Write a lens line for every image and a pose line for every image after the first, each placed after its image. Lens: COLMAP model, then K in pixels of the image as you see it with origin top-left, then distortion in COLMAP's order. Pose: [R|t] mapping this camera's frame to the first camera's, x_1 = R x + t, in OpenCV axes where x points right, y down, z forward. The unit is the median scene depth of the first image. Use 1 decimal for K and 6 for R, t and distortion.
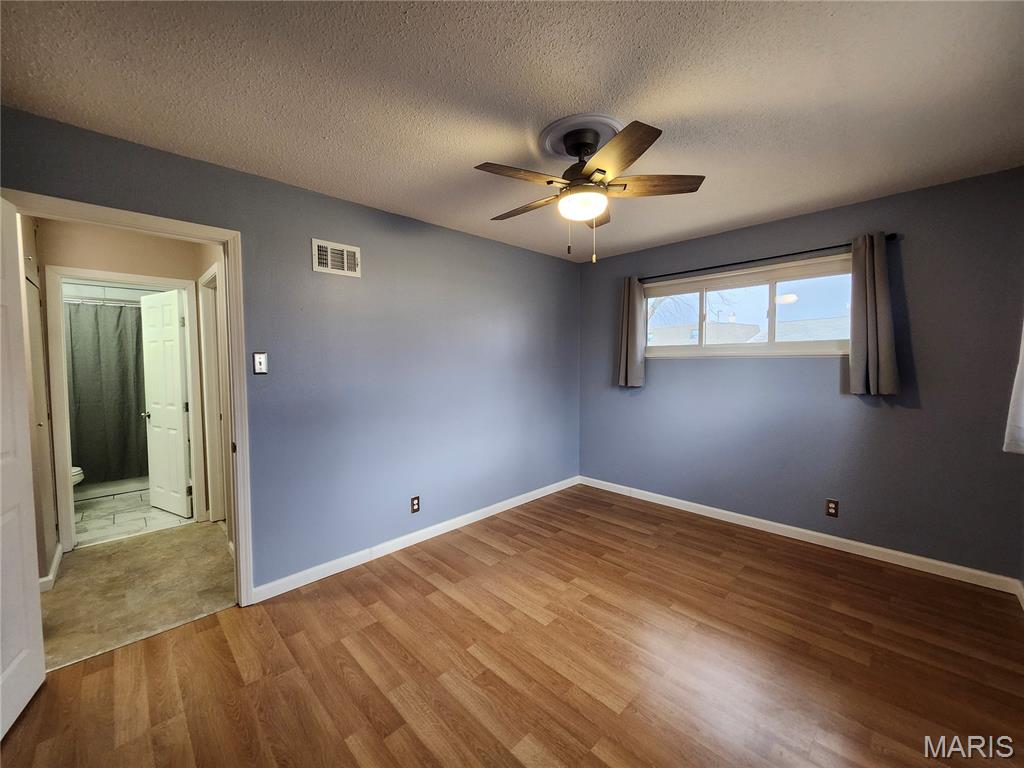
lens RADIAL K [[400.9, 0, 513.5], [0, 400.9, 385.0], [0, 0, 1]] dist [0.001257, -0.000257]
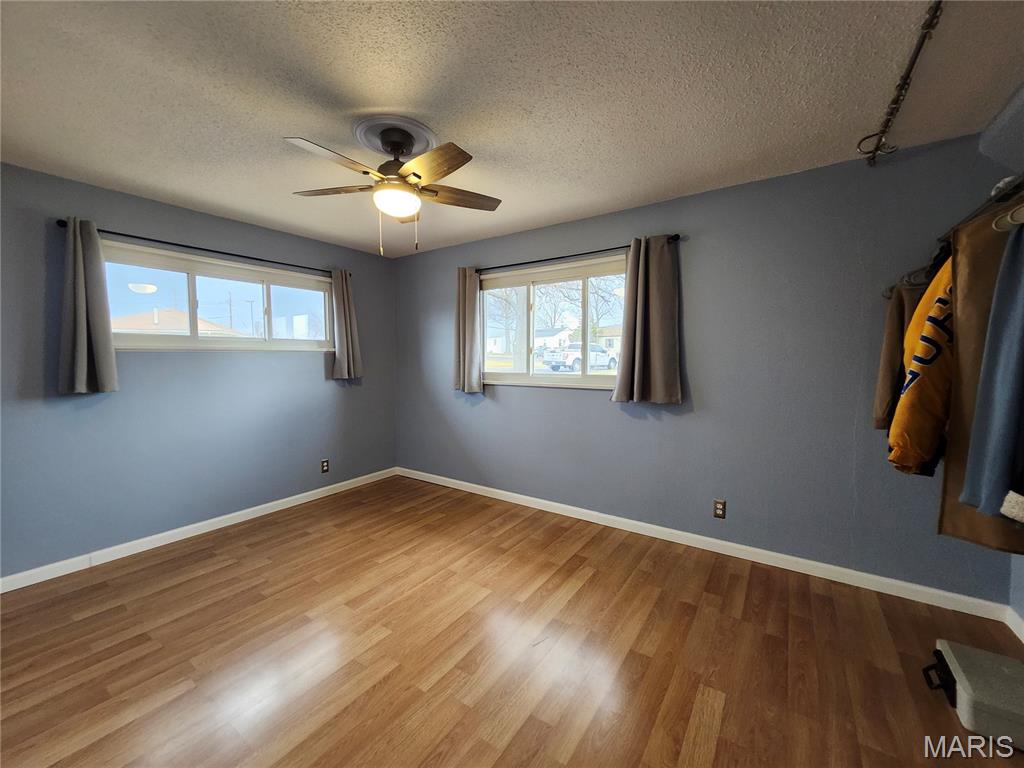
lens RADIAL K [[400.9, 0, 517.7], [0, 400.9, 381.2], [0, 0, 1]] dist [0.001257, -0.000257]
pose [[-0.197521, -0.047758, 0.979135, -0.621163], [0.063306, 0.996106, 0.061357, -0.014757], [-0.978252, 0.074104, -0.193729, 0.610918]]
